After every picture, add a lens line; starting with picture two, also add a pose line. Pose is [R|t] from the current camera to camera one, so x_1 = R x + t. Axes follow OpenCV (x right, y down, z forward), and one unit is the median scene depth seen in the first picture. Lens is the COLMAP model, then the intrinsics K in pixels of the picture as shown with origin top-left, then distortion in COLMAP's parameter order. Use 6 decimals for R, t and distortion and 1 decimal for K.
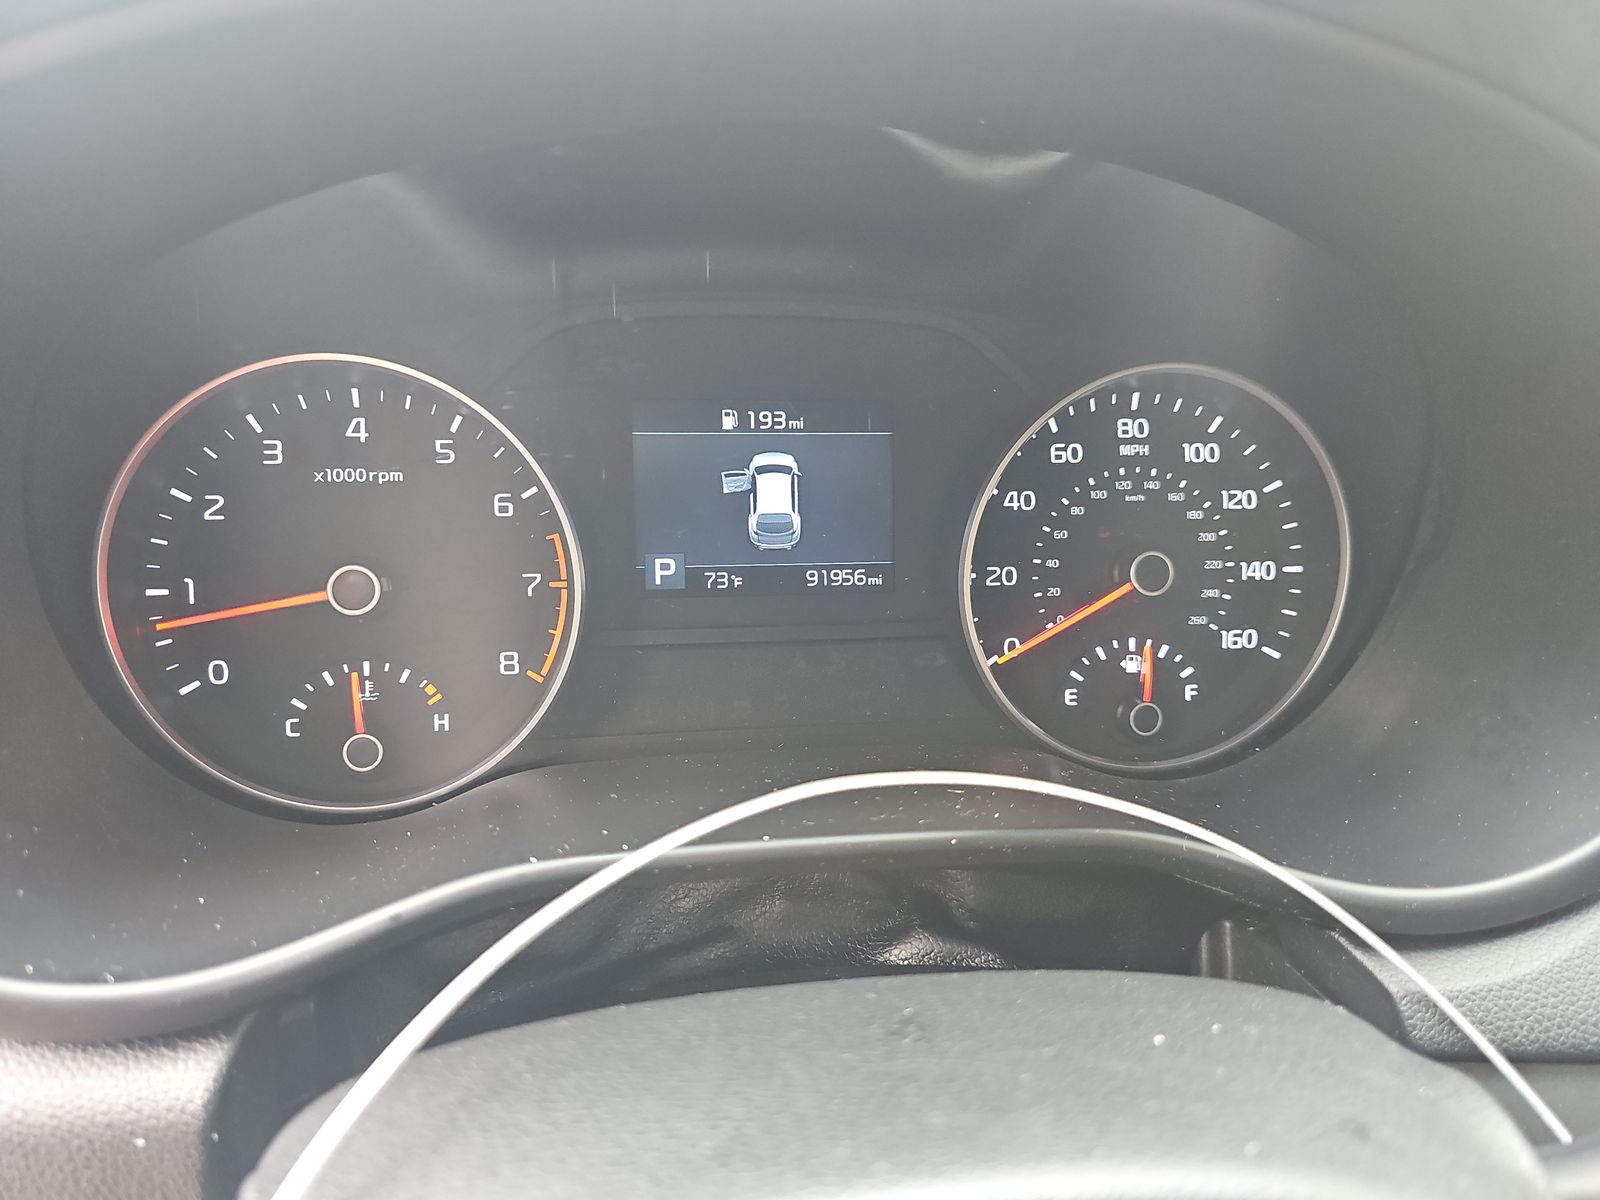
lens RADIAL K [[1076.5, 0, 790.9], [0, 1076.5, 598.3], [0, 0, 1]] dist [0.022540, -0.029967]
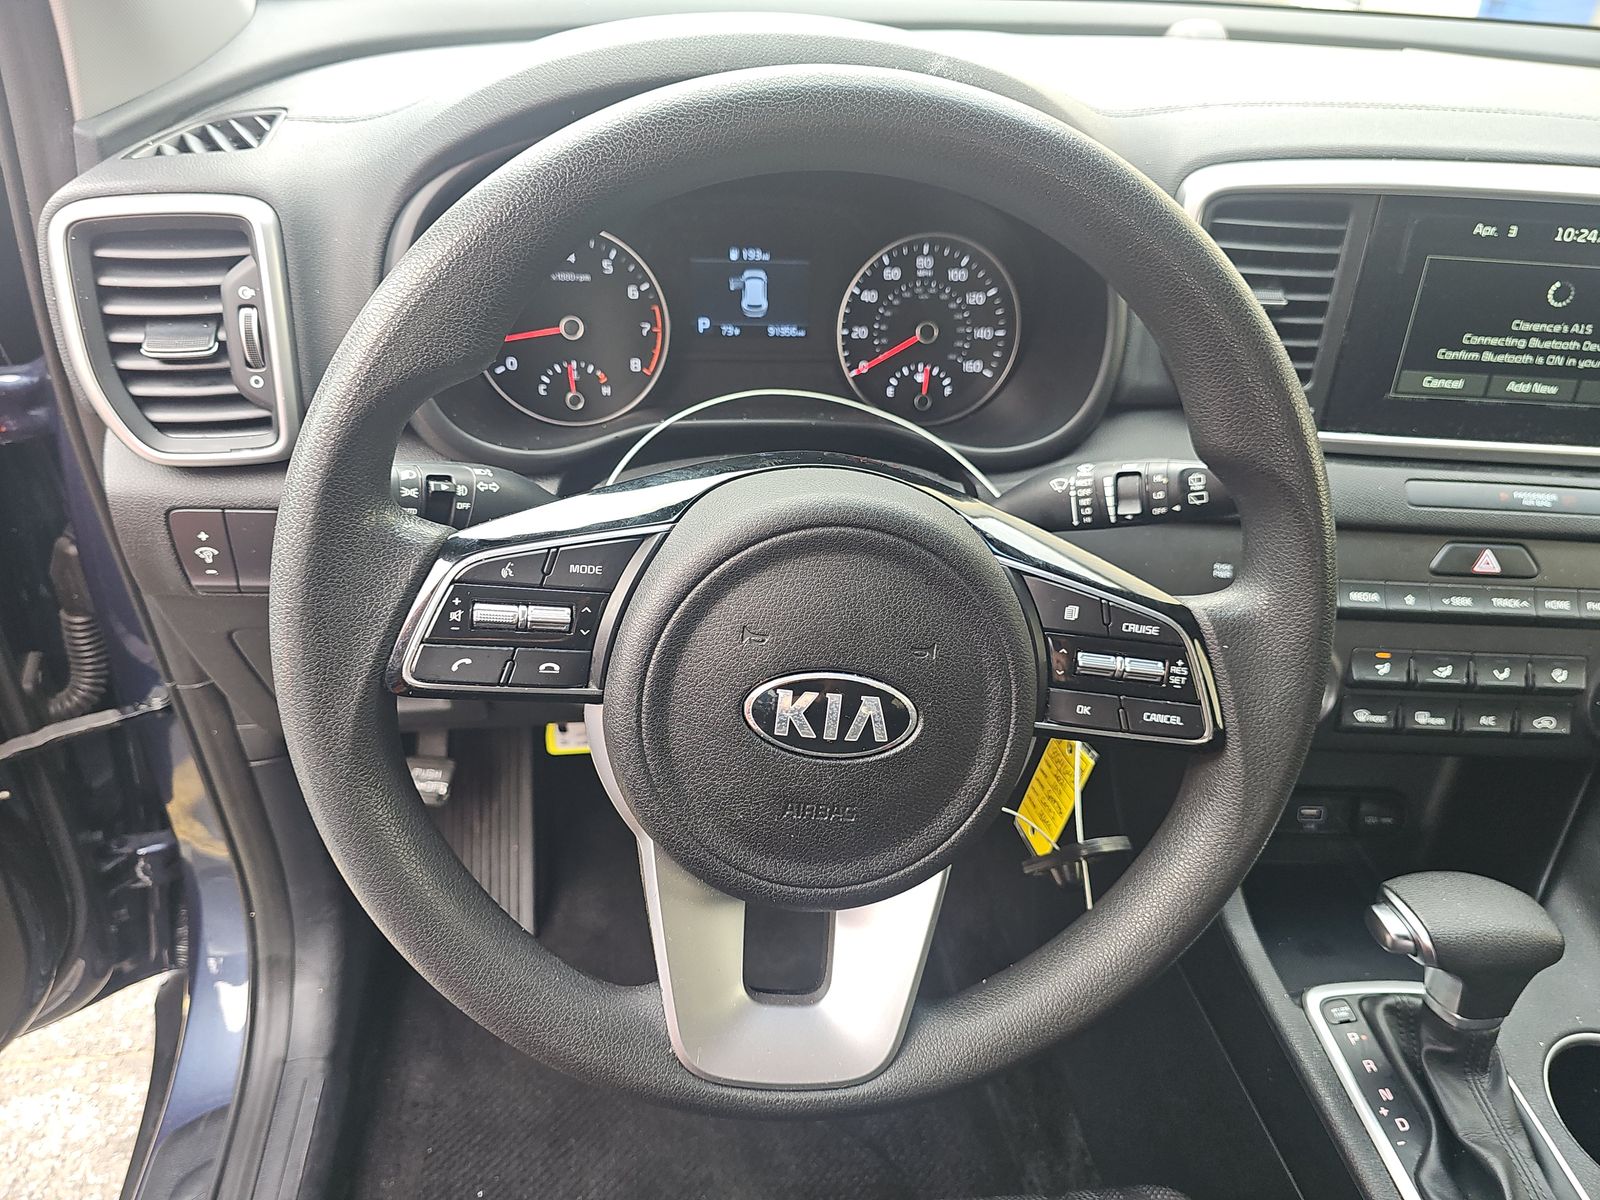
lens RADIAL K [[1076.5, 0, 768.9], [0, 1076.5, 593.3], [0, 0, 1]] dist [0.022540, -0.029967]
pose [[0.999602, 0.027367, -0.006778, 0.043923], [-0.025757, 0.984193, 0.175216, 0.120080], [0.011466, -0.174972, 0.984507, -1.218510]]
